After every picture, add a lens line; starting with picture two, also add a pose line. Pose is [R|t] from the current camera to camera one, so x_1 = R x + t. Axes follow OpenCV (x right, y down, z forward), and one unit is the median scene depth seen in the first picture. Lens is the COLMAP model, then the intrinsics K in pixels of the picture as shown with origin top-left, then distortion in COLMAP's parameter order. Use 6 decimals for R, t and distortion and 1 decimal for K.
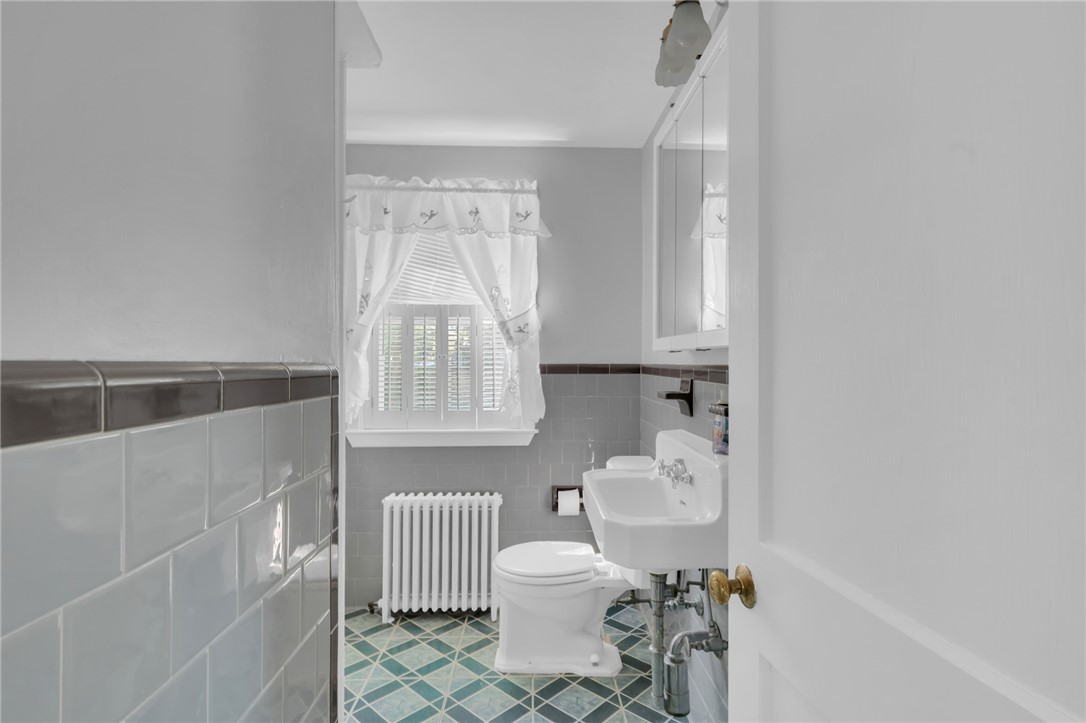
lens RADIAL K [[861.1, 0, 543.8], [0, 861.1, 354.8], [0, 0, 1]] dist [0.002722, 0.002298]
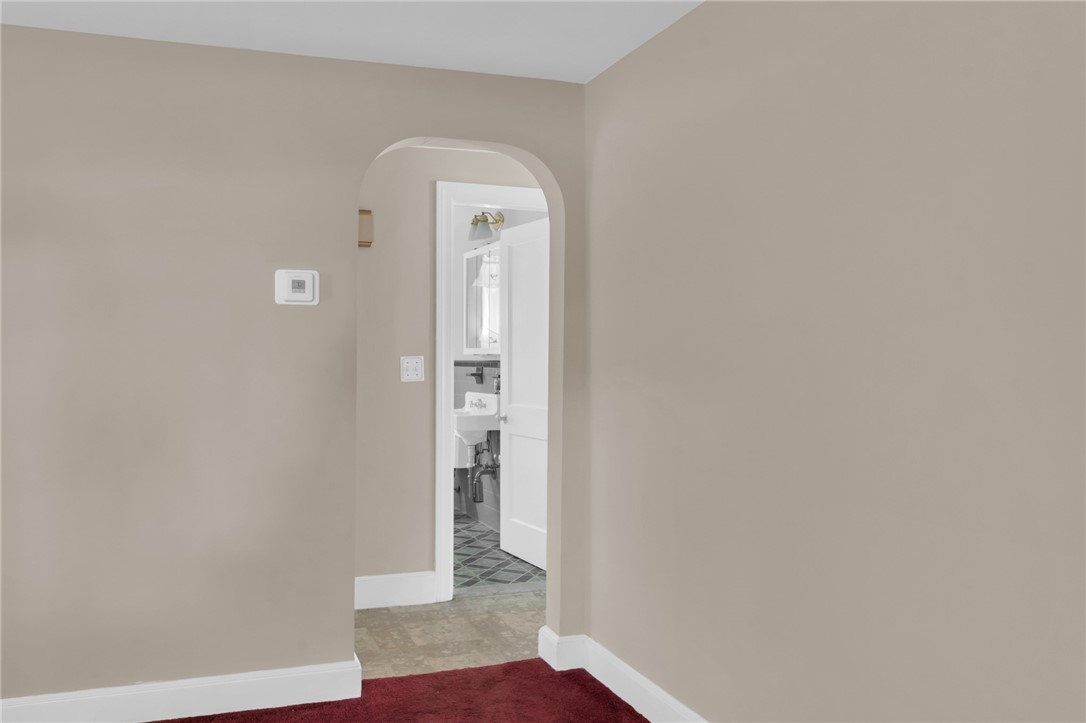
lens RADIAL K [[811.6, 0, 543.0], [0, 811.6, 361.5], [0, 0, 1]] dist [0.001676, 0.000773]
pose [[0.962722, 0.000338, 0.270494, -0.278349], [-0.003872, 0.999914, 0.012533, -0.014485], [-0.270467, -0.013113, 0.962640, -1.209119]]
